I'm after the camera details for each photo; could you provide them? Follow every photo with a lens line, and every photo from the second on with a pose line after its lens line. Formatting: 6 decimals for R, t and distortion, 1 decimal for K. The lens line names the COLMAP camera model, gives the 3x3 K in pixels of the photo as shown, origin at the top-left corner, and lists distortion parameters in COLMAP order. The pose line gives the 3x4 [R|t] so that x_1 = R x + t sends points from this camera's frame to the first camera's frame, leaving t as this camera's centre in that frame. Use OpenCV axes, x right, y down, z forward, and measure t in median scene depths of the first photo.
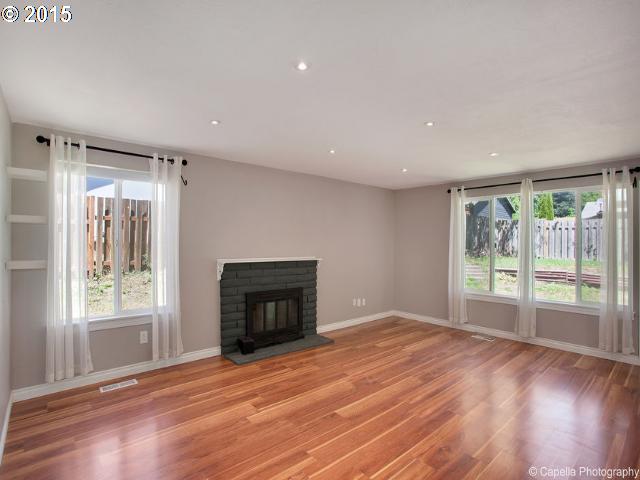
lens RADIAL K [[321.0, 0, 320.0], [0, 321.0, 240.0], [0, 0, 1]] dist [-0.070820, 0.027617]
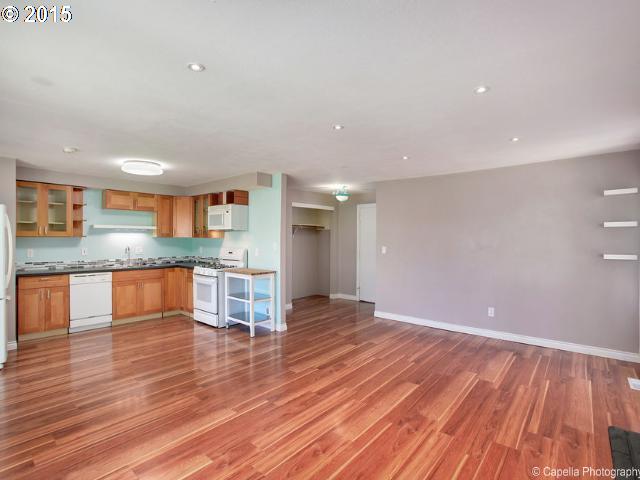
lens RADIAL K [[321.0, 0, 320.0], [0, 321.0, 240.0], [0, 0, 1]] dist [-0.070820, 0.027617]
pose [[-0.987822, -0.007507, -0.155406, 0.395480], [-0.006335, 0.999948, -0.008034, 0.016268], [0.155458, -0.006952, -0.987818, 1.404174]]
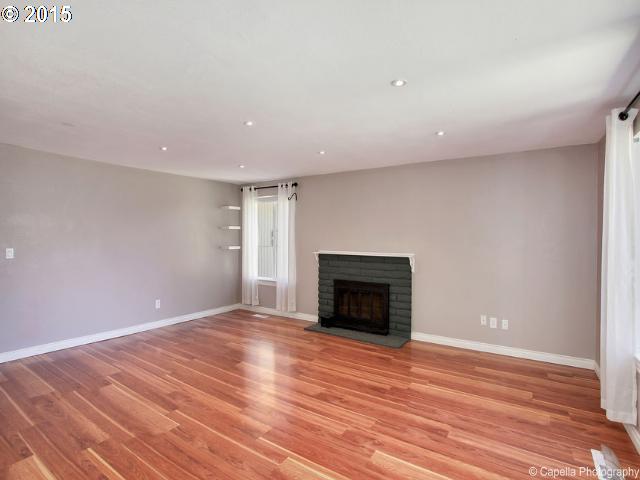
lens RADIAL K [[321.0, 0, 320.0], [0, 321.0, 240.0], [0, 0, 1]] dist [-0.070820, 0.027617]
pose [[0.272335, 0.000841, -0.962202, 0.972450], [0.006698, 0.999974, 0.002770, 0.013158], [0.962179, -0.007200, 0.272322, 0.641448]]
